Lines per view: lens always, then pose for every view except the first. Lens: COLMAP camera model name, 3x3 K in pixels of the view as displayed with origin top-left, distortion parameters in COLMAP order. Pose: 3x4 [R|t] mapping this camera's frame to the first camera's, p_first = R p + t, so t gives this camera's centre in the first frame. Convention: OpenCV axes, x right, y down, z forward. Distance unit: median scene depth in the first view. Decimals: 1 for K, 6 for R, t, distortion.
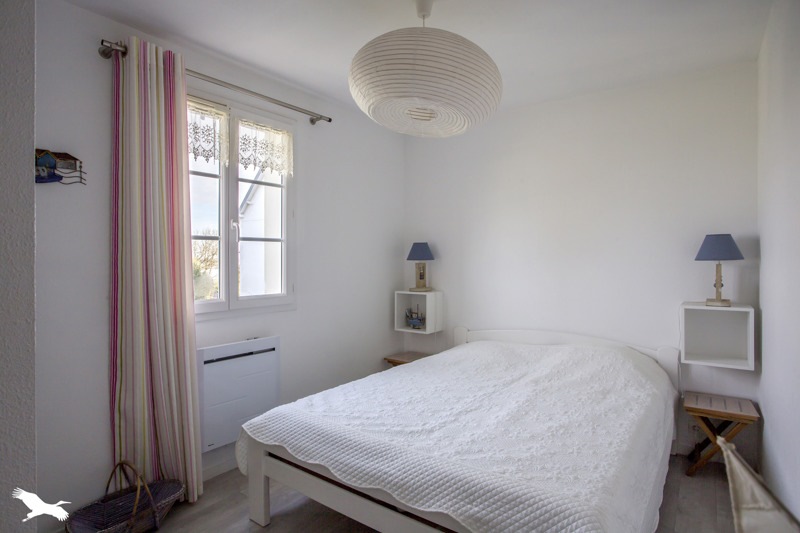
lens RADIAL K [[448.8, 0, 399.6], [0, 448.8, 256.8], [0, 0, 1]] dist [-0.000075, 0.000005]
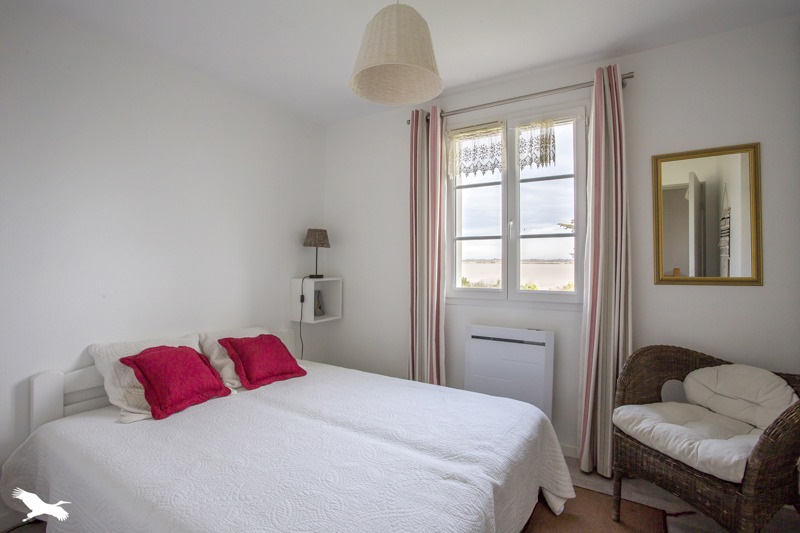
lens RADIAL K [[408.2, 0, 400.0], [0, 408.2, 266.5], [0, 0, 1]] dist [-0.001106, -0.000112]
pose [[0.098272, 0.015132, -0.995045, 0.630674], [0.003067, 0.999875, 0.015508, 0.019421], [0.995155, -0.004576, 0.098213, 0.639045]]
